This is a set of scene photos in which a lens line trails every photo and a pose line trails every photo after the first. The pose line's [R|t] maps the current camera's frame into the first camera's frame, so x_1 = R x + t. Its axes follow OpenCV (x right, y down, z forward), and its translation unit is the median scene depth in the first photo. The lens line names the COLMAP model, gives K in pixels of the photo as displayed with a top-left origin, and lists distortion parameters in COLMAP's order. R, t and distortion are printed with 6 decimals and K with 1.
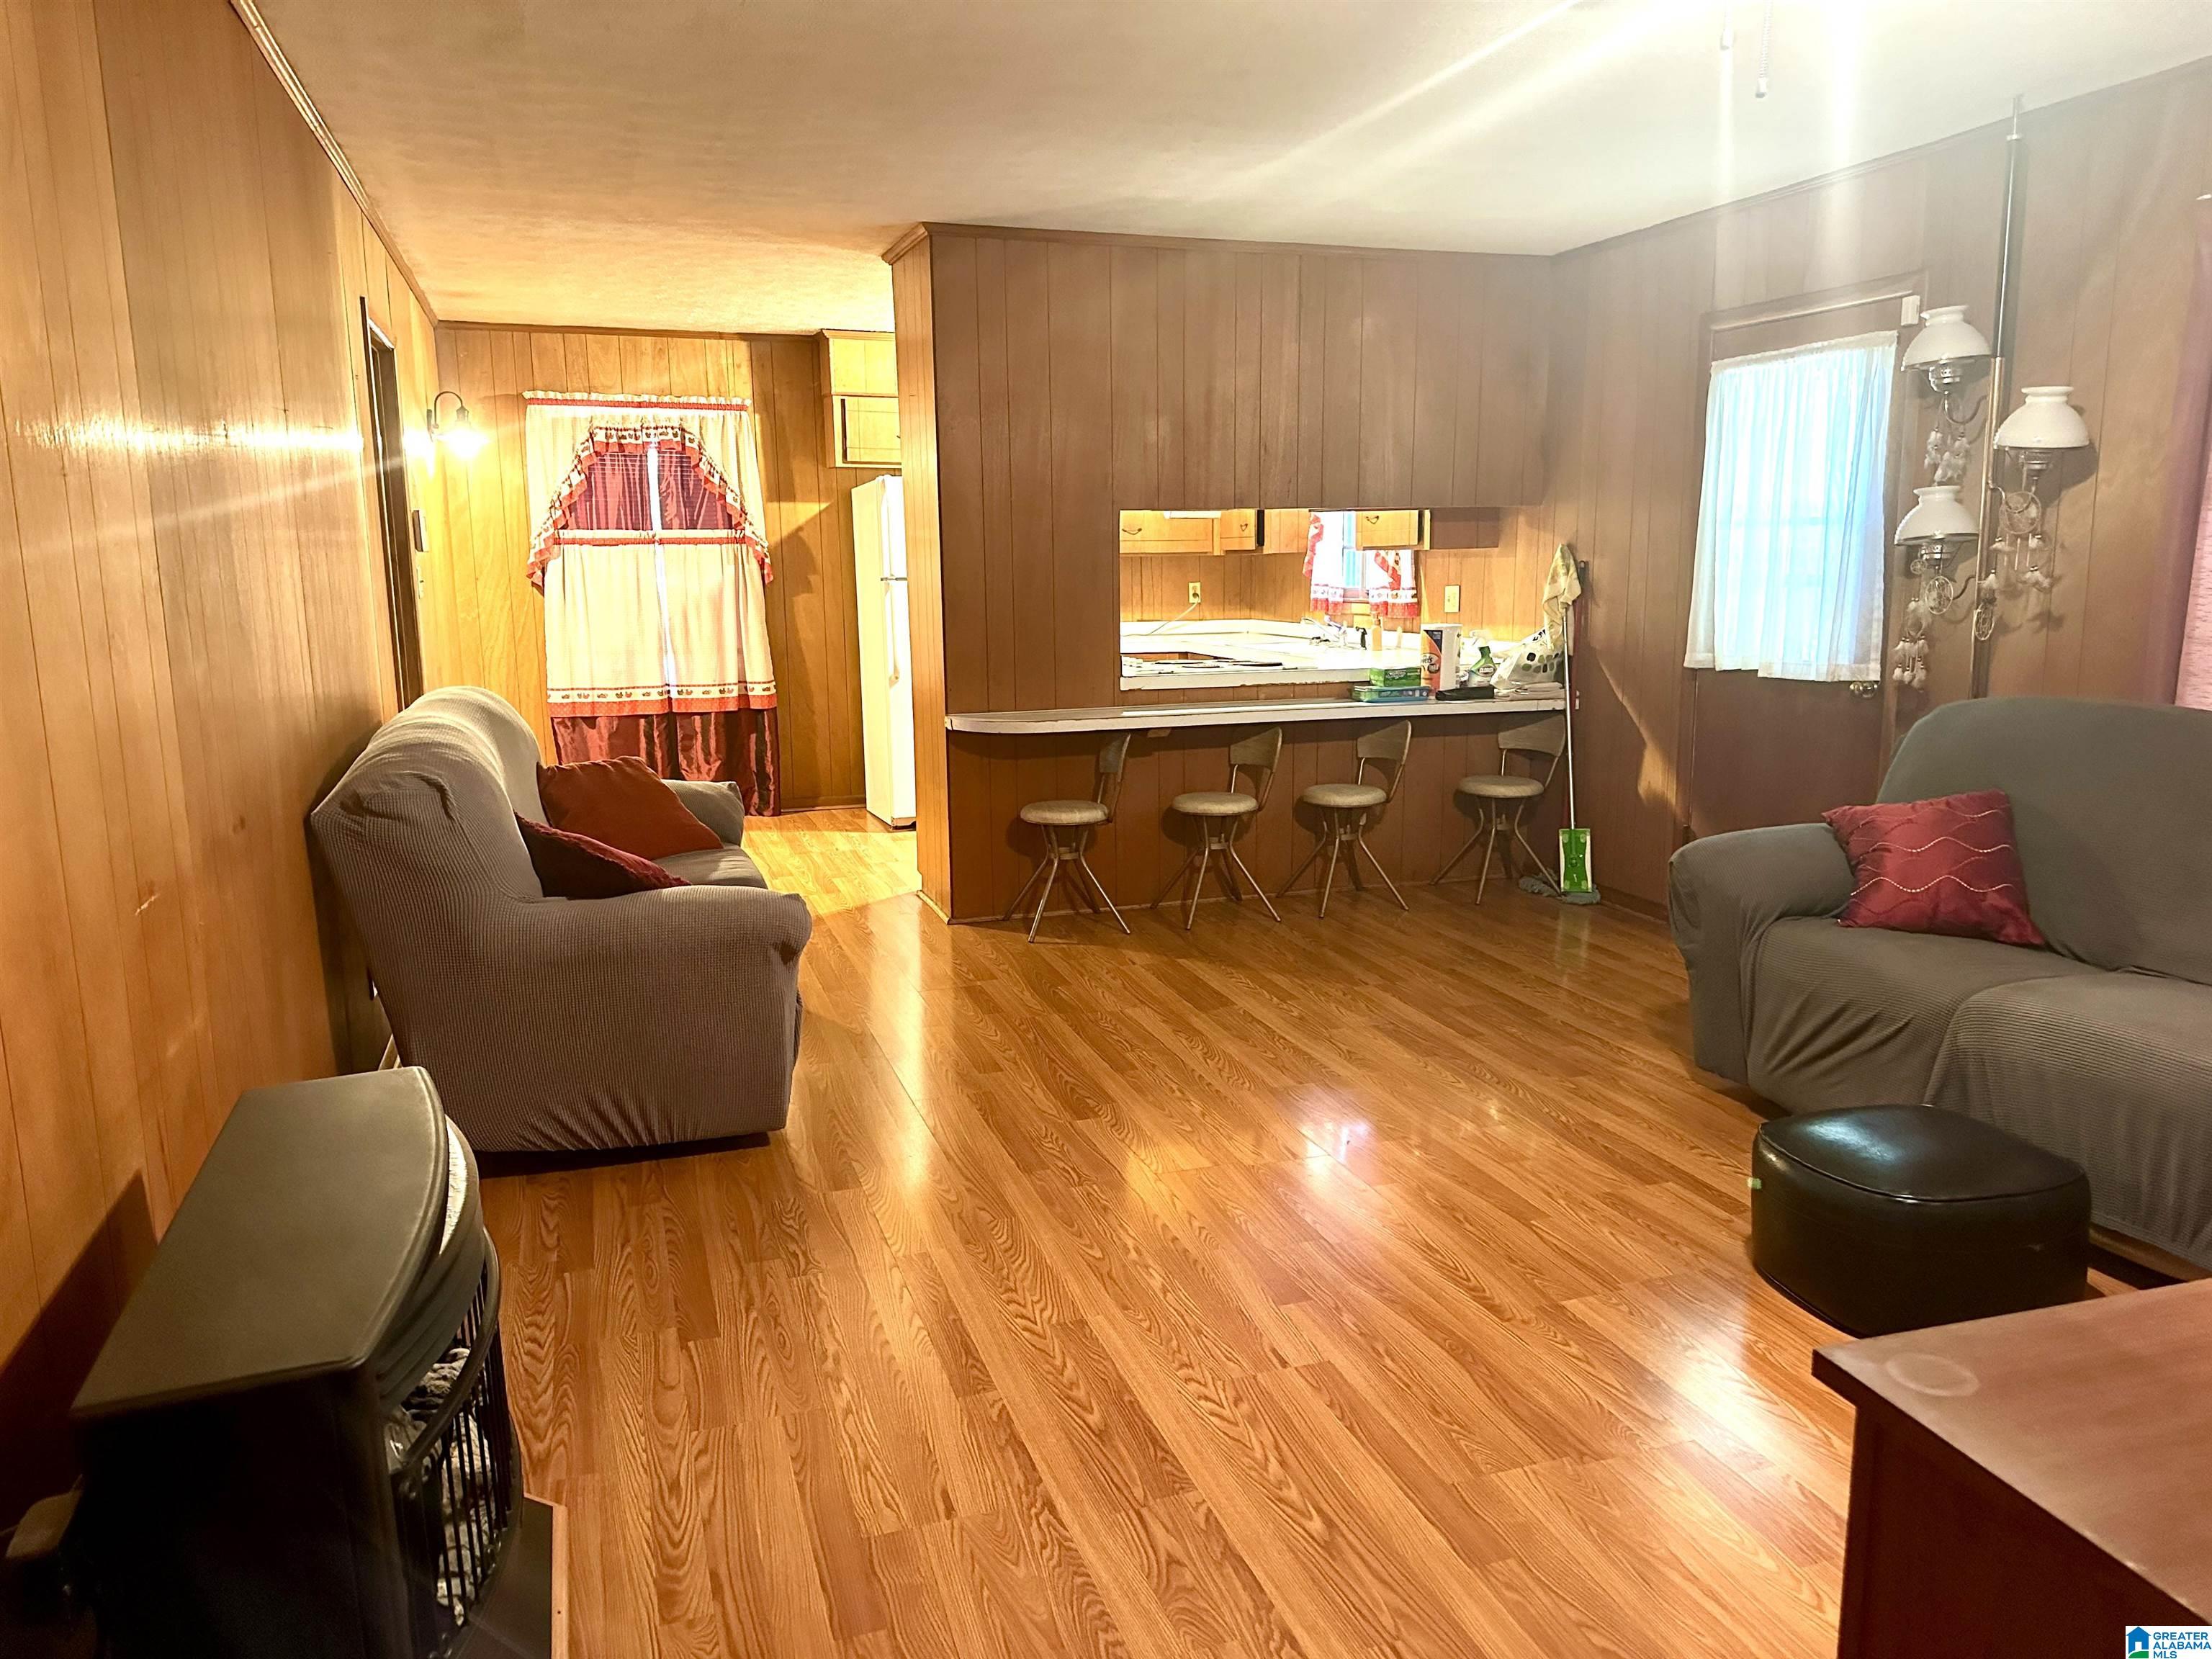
lens RADIAL K [[1572.3, 0, 1104.3], [0, 1572.3, 823.8], [0, 0, 1]] dist [0.001938, -0.002317]
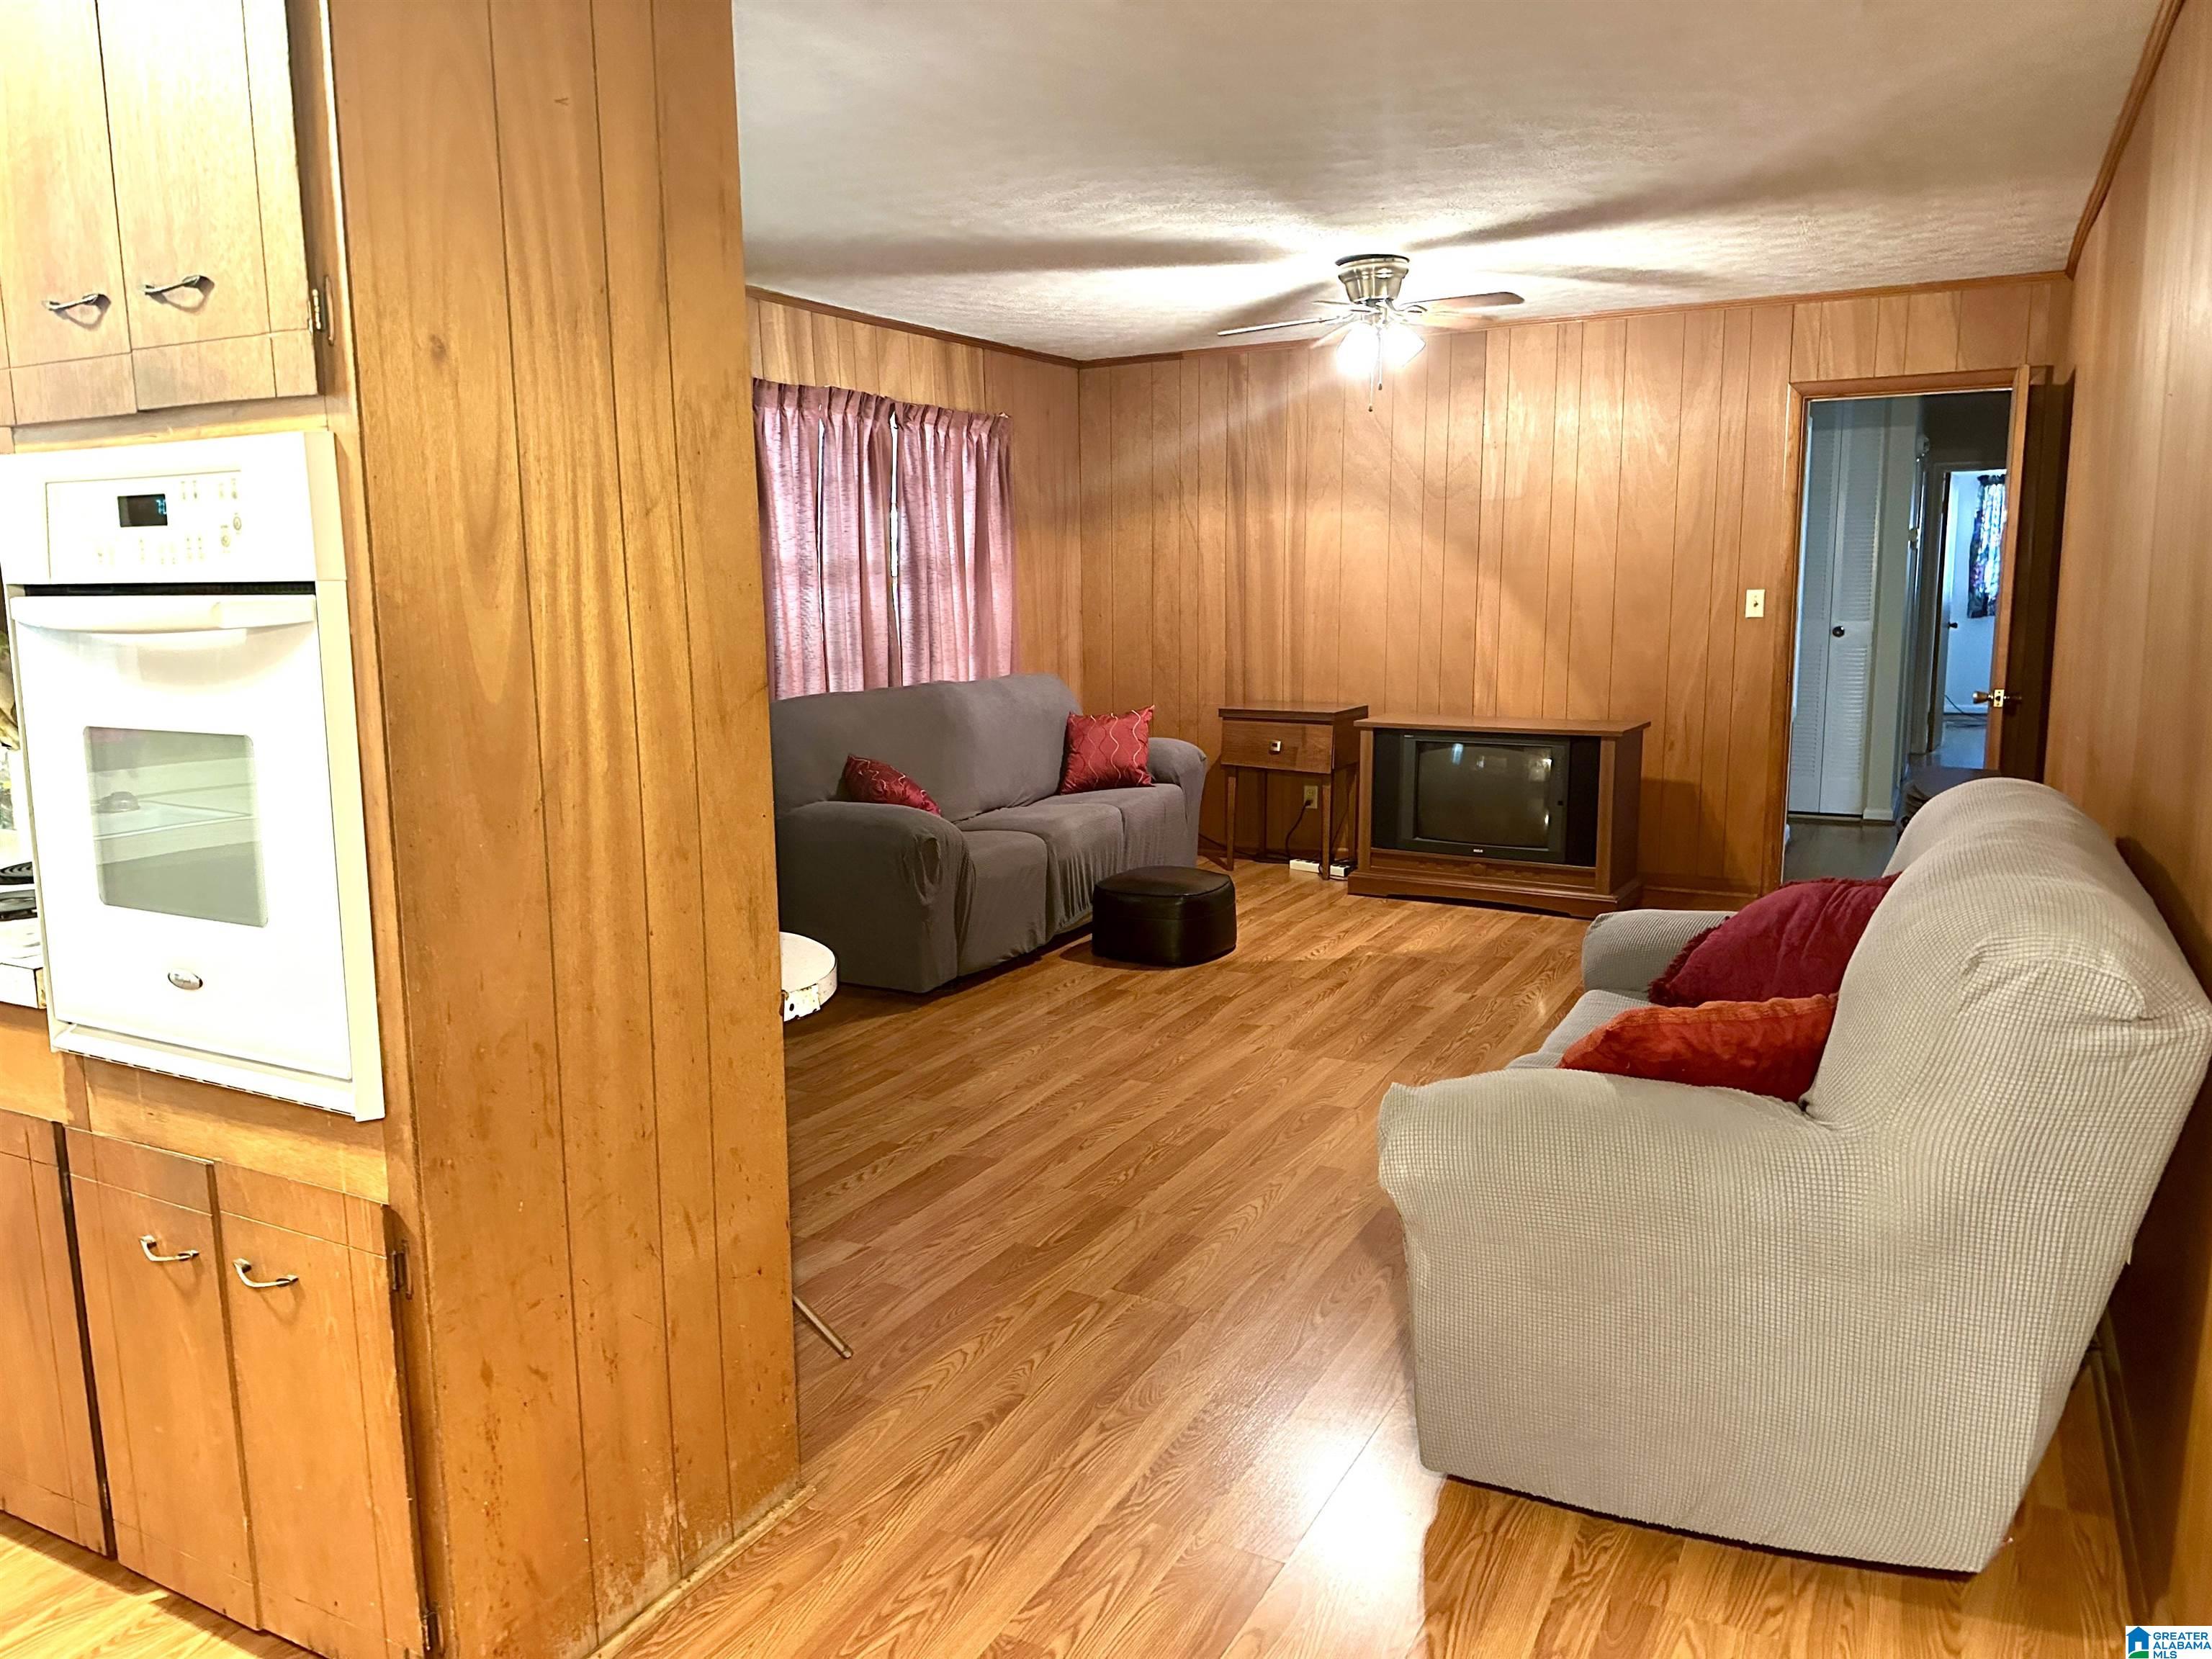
lens RADIAL K [[1572.3, 0, 1105.1], [0, 1572.3, 830.4], [0, 0, 1]] dist [0.001938, -0.002317]
pose [[-0.693137, -0.086434, 0.715605, -0.570398], [0.154879, 0.951736, 0.264972, -0.260073], [-0.703970, 0.294494, -0.646297, 1.541940]]
